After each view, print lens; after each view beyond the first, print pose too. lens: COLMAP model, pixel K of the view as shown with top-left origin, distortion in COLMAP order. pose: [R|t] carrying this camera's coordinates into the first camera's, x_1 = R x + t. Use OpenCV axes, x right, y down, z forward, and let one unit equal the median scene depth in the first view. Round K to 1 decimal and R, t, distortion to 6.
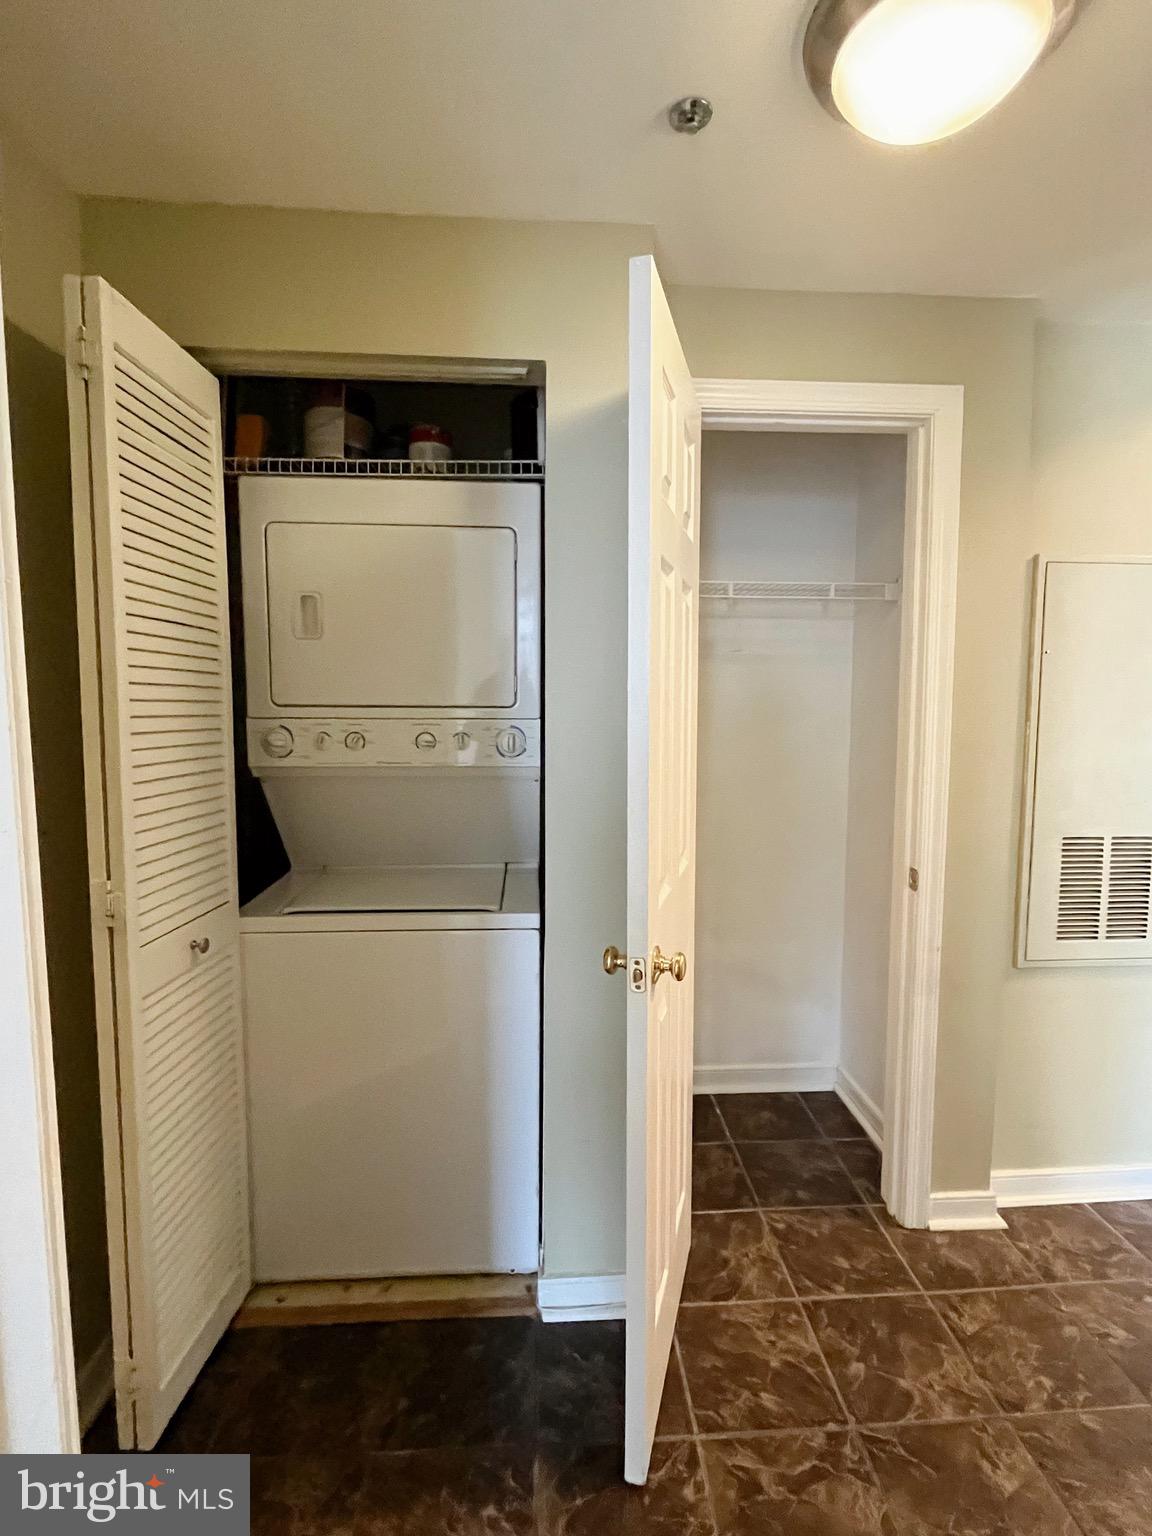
lens RADIAL K [[745.8, 0, 583.0], [0, 745.8, 763.4], [0, 0, 1]] dist [-0.003183, -0.000448]
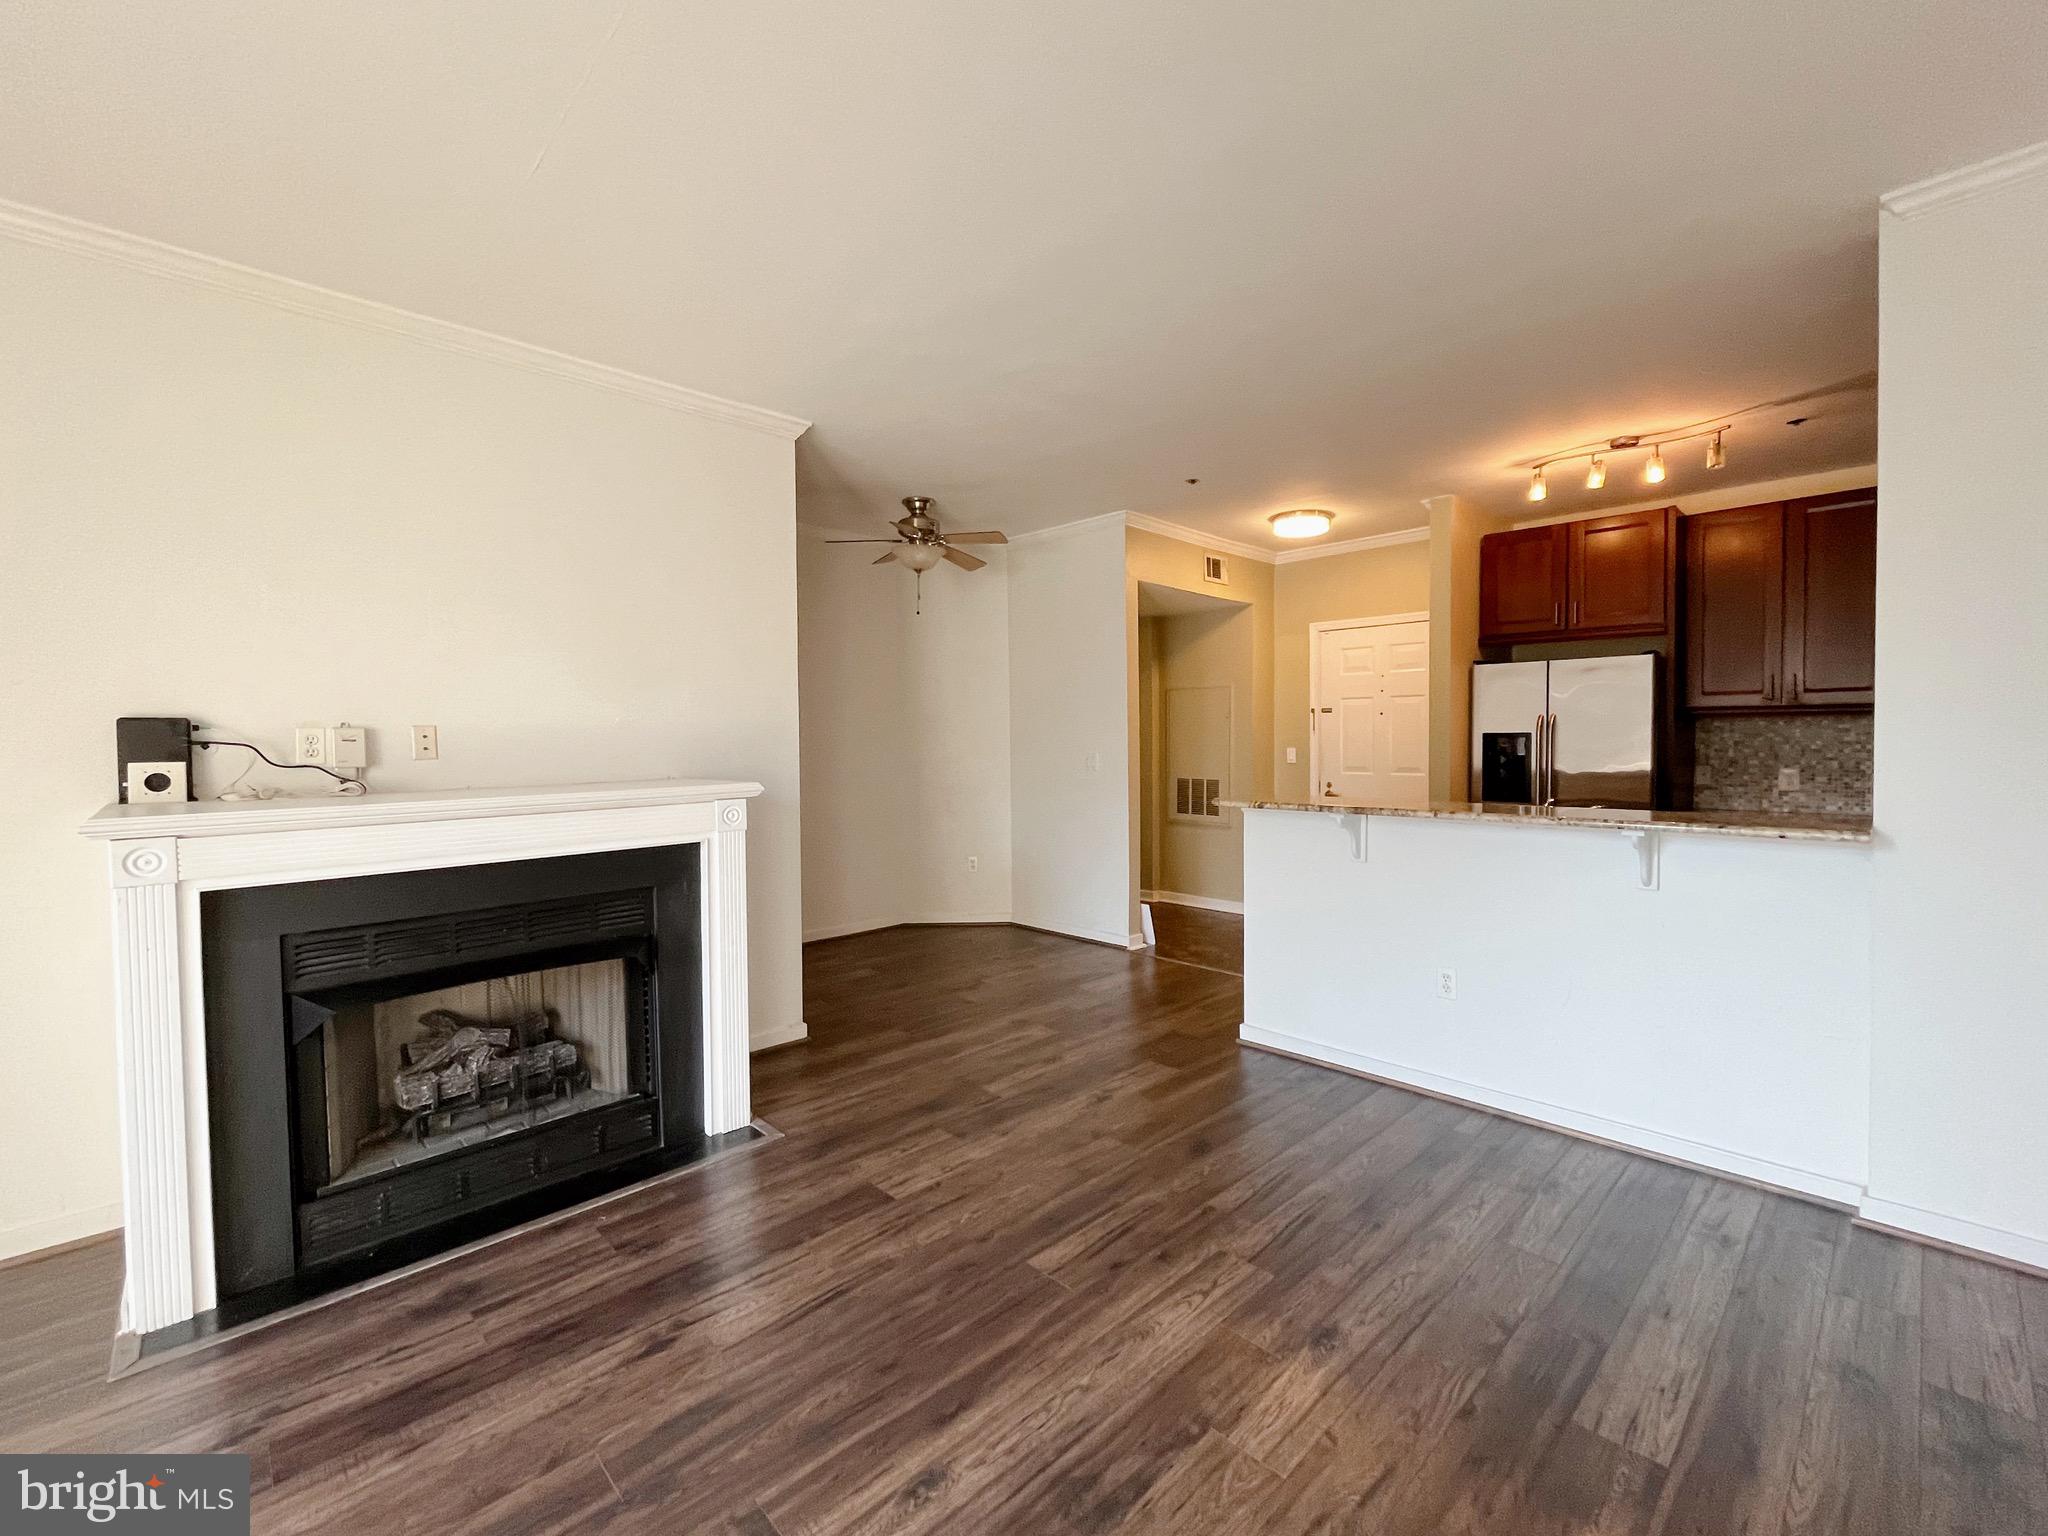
lens RADIAL K [[867.0, 0, 1023.6], [0, 867.0, 759.0], [0, 0, 1]] dist [-0.003316, -0.000586]
pose [[0.634653, 0.008254, -0.772753, 3.506762], [-0.053522, 0.998011, -0.033297, 0.202772], [0.770942, 0.062491, 0.633832, -2.032020]]
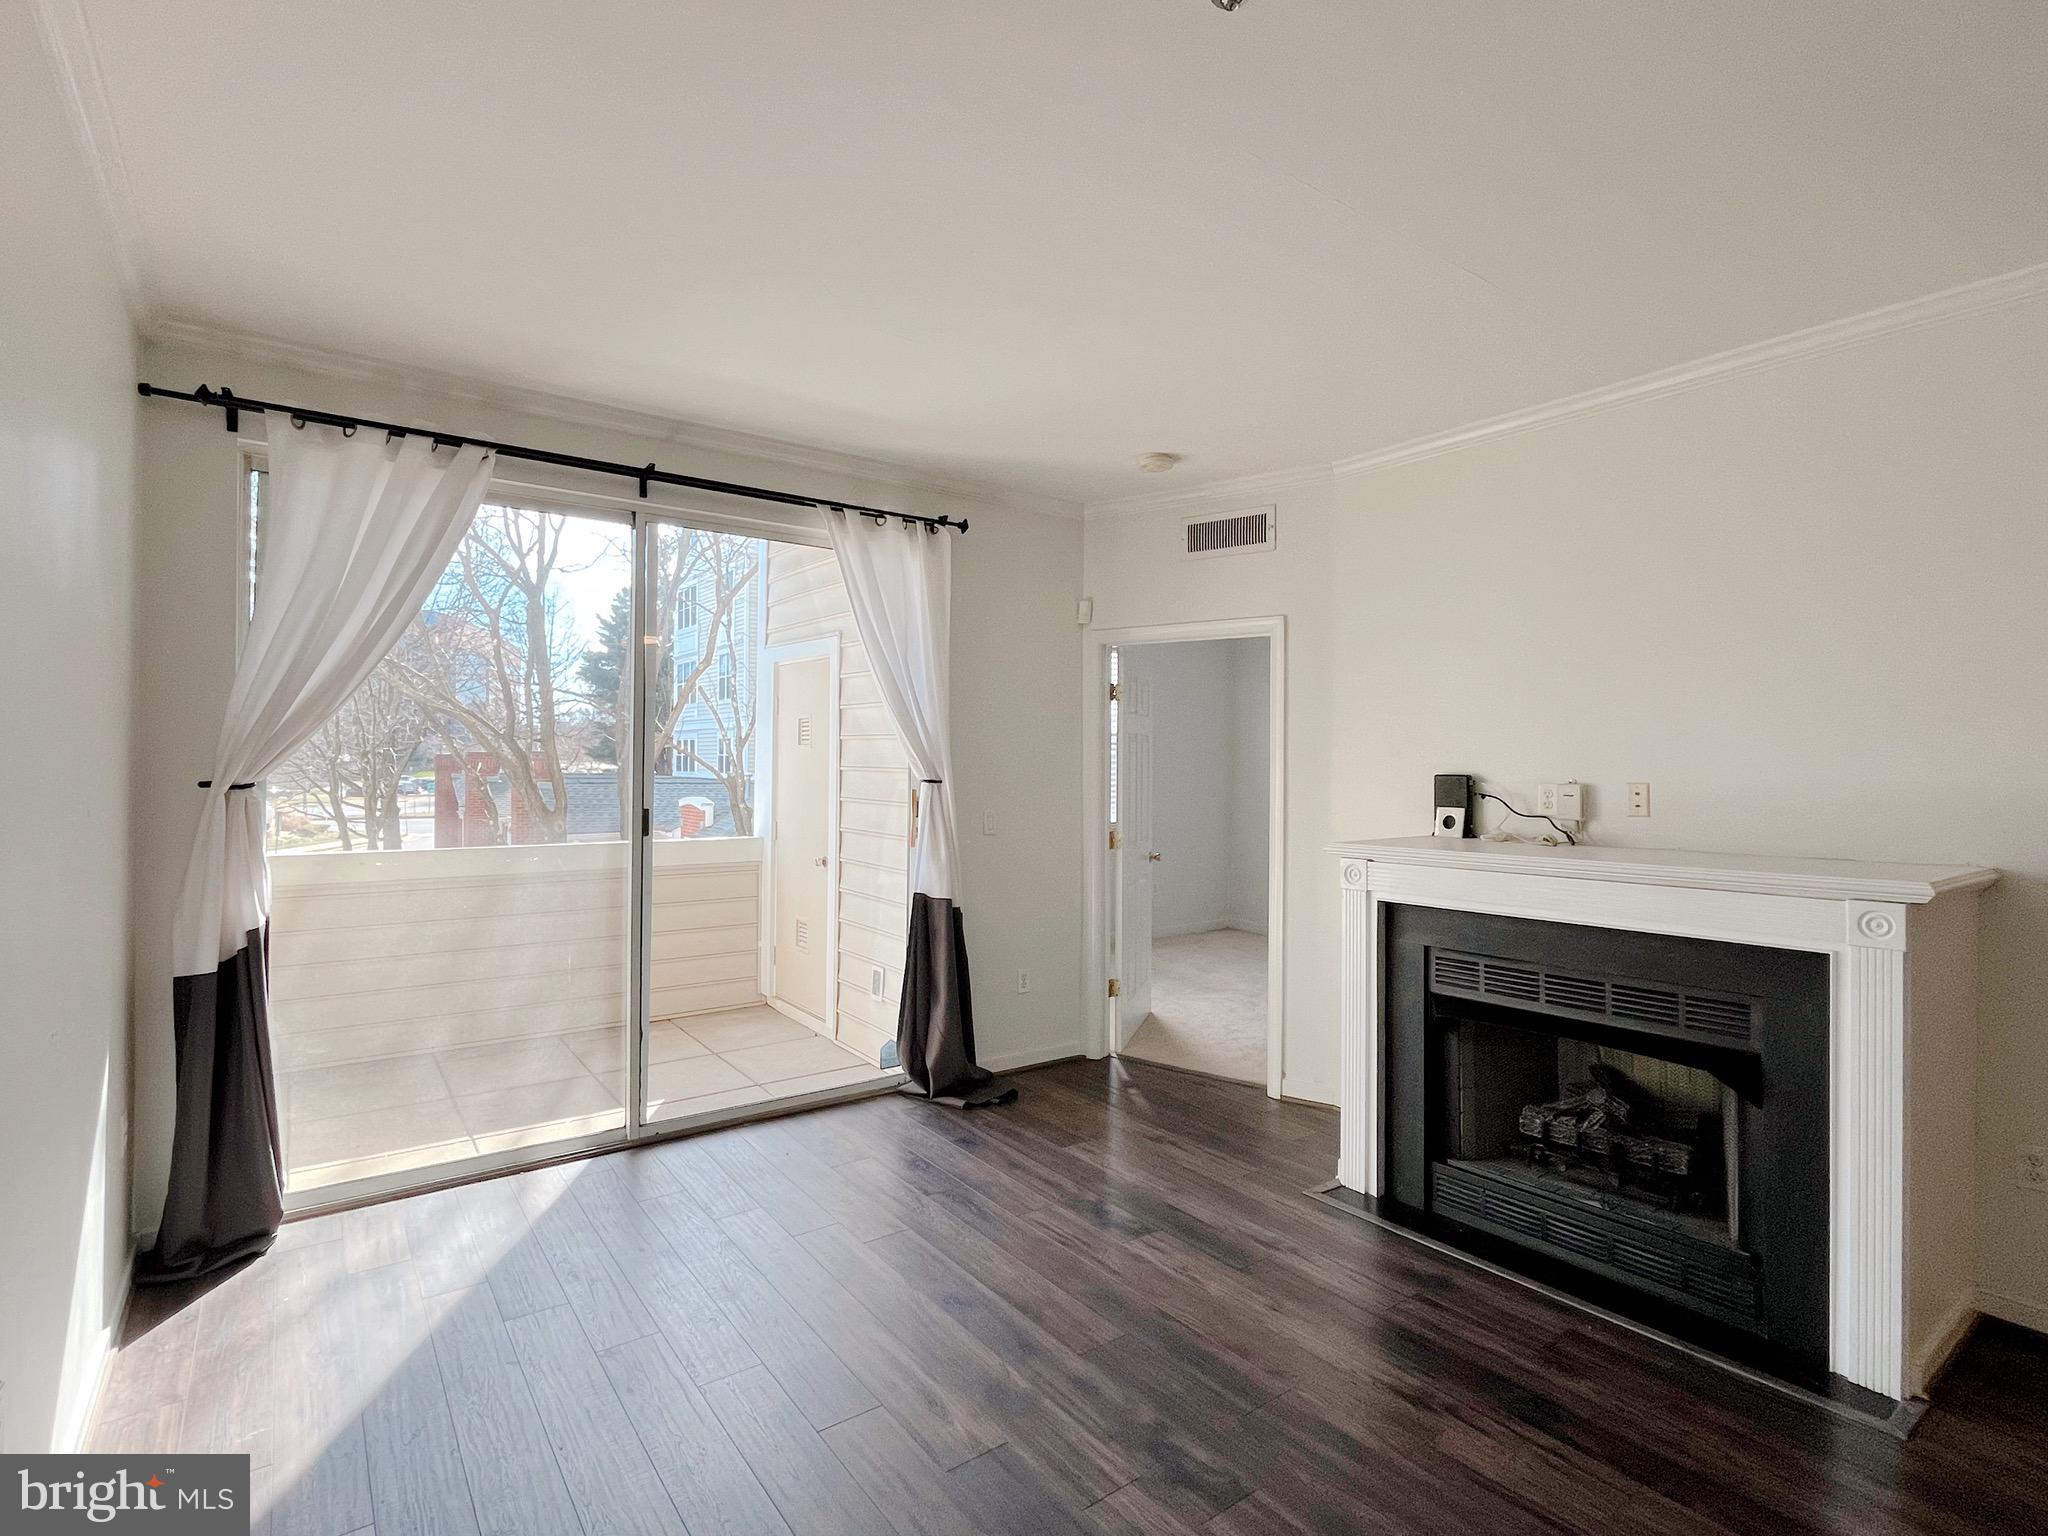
lens RADIAL K [[1001.3, 0, 1023.9], [0, 1001.3, 763.9], [0, 0, 1]] dist [-0.003643, -0.001073]
pose [[-0.848276, -0.012360, -0.529410, 3.504113], [-0.056015, 0.996213, 0.066494, 0.043657], [0.526584, 0.086061, -0.845756, -0.838226]]
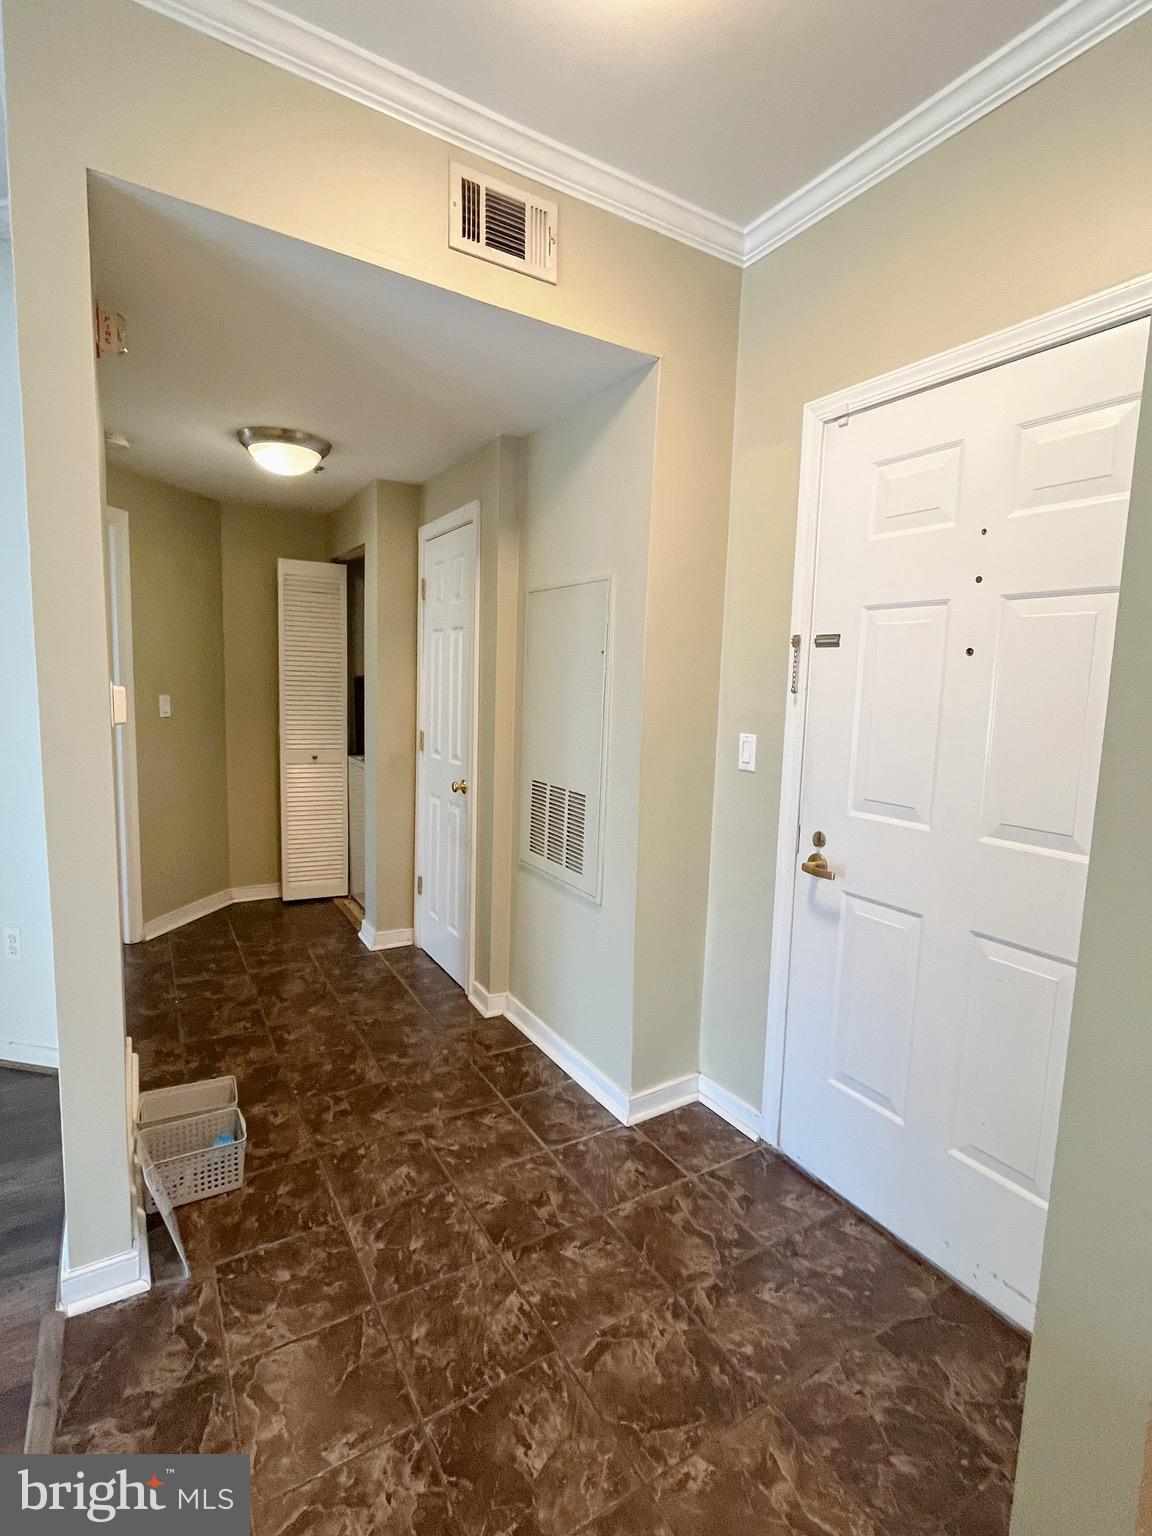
lens RADIAL K [[740.3, 0, 580.9], [0, 740.3, 763.2], [0, 0, 1]] dist [-0.006752, 0.000644]
pose [[0.452001, 0.110854, -0.885103, 2.316375], [-0.106162, 0.991881, 0.070013, -0.051478], [0.885678, 0.062318, 0.460100, 0.490455]]
